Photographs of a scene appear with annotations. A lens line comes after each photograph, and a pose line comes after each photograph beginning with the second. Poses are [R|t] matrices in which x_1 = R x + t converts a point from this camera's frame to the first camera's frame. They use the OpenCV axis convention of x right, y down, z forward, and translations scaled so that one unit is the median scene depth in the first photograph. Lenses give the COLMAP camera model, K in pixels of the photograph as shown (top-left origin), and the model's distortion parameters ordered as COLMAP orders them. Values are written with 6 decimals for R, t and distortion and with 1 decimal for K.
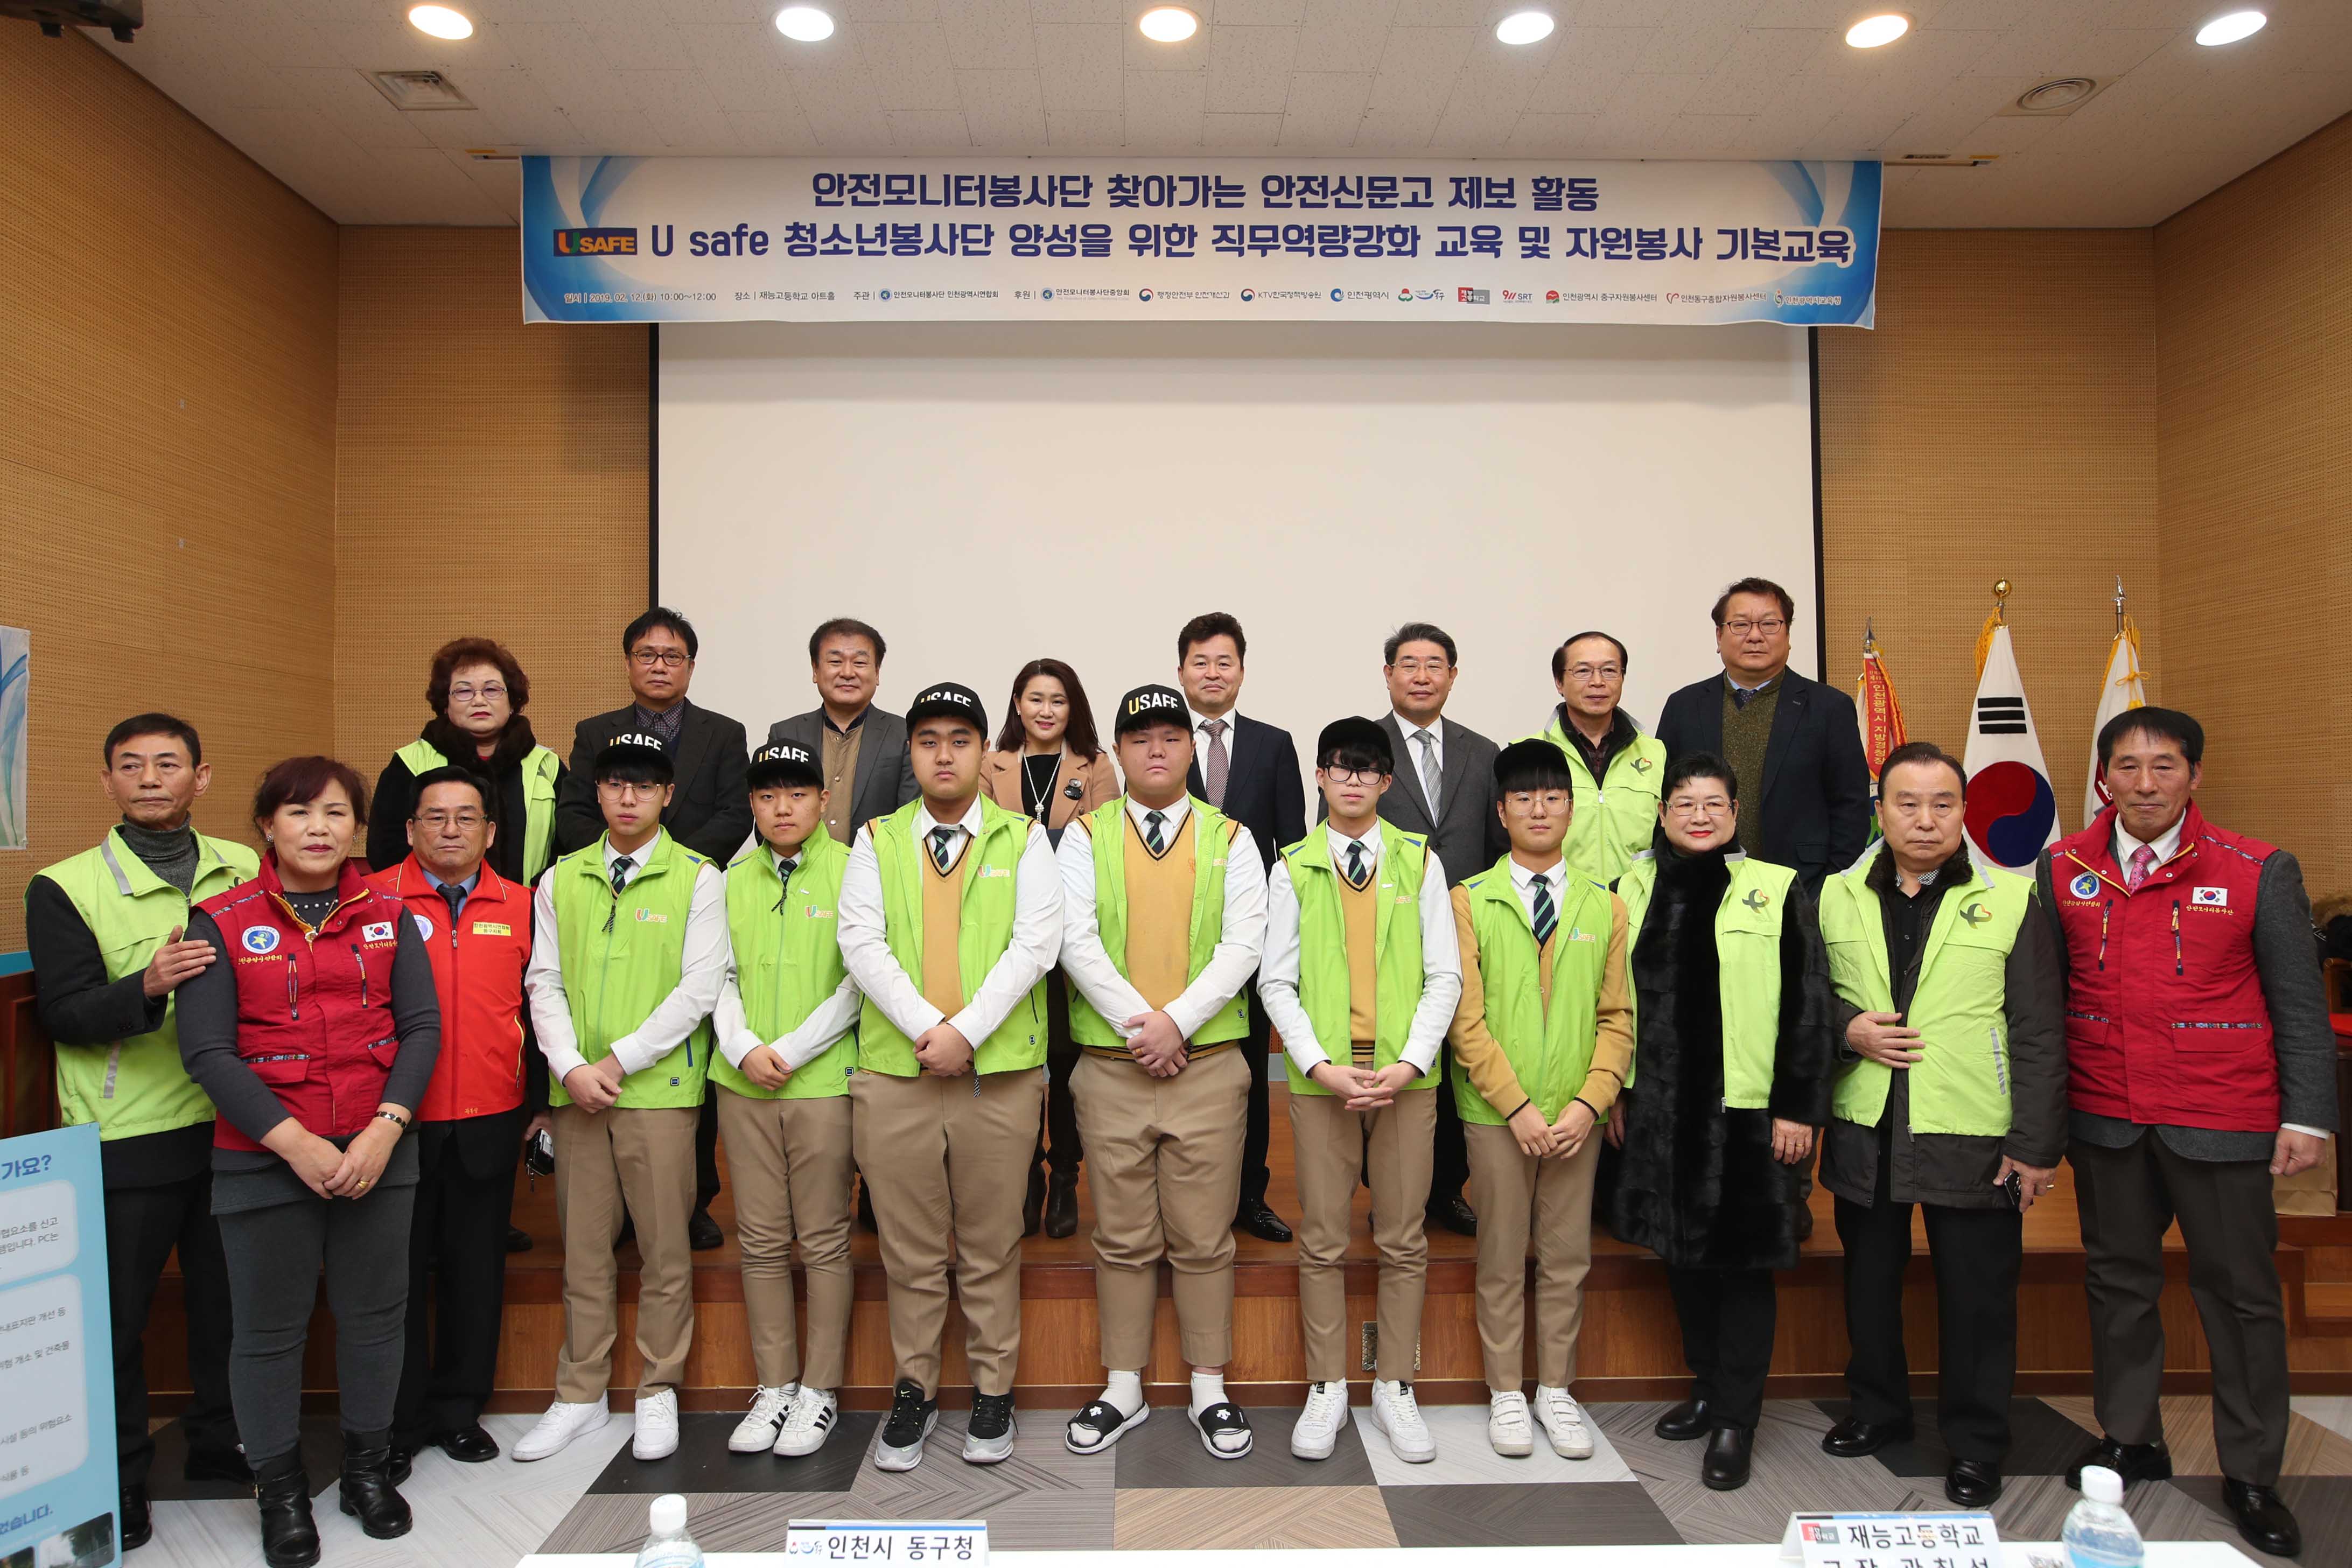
lens RADIAL K [[1501.2, 0, 1176.0], [0, 1501.2, 784.0], [0, 0, 1]] dist [-0.096487, 0.175881]
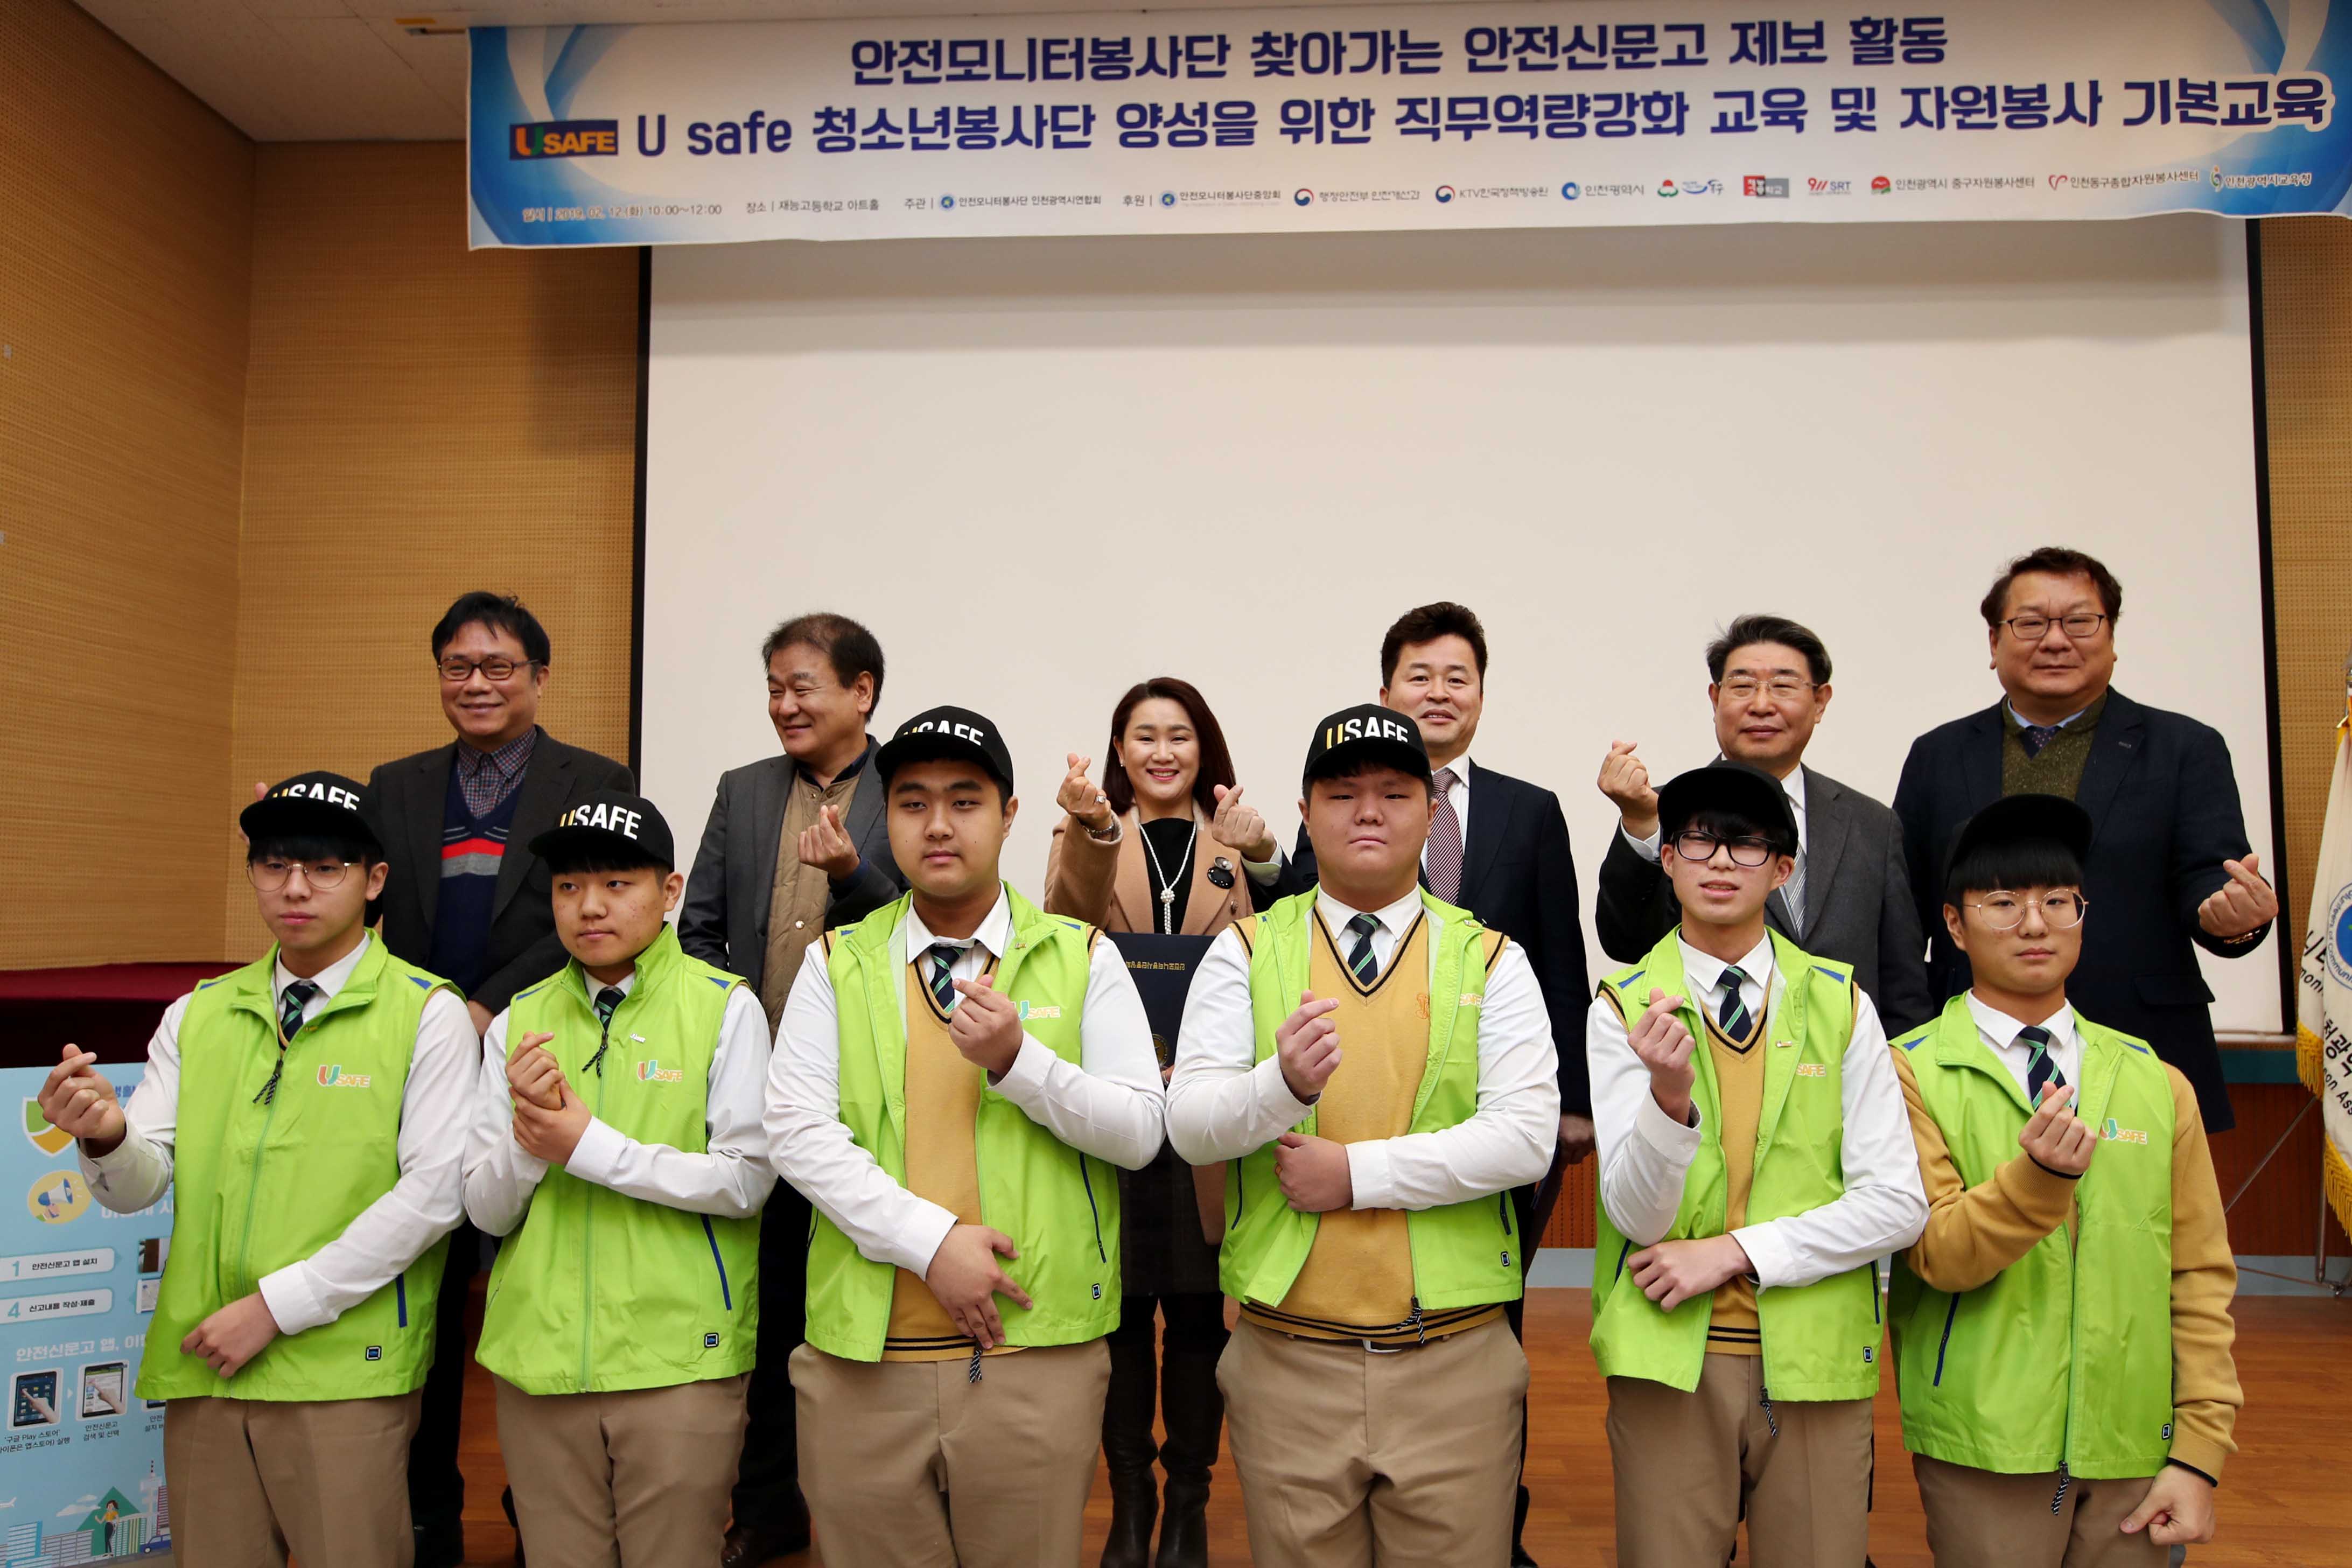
lens RADIAL K [[1553.0, 0, 1176.4], [0, 1553.0, 855.1], [0, 0, 1]] dist [0.000712, 0.000232]
pose [[0.997908, 0.006251, -0.064351, -0.031163], [-0.006968, 0.999916, -0.010918, 0.001148], [0.064277, 0.011344, 0.997868, 0.242850]]
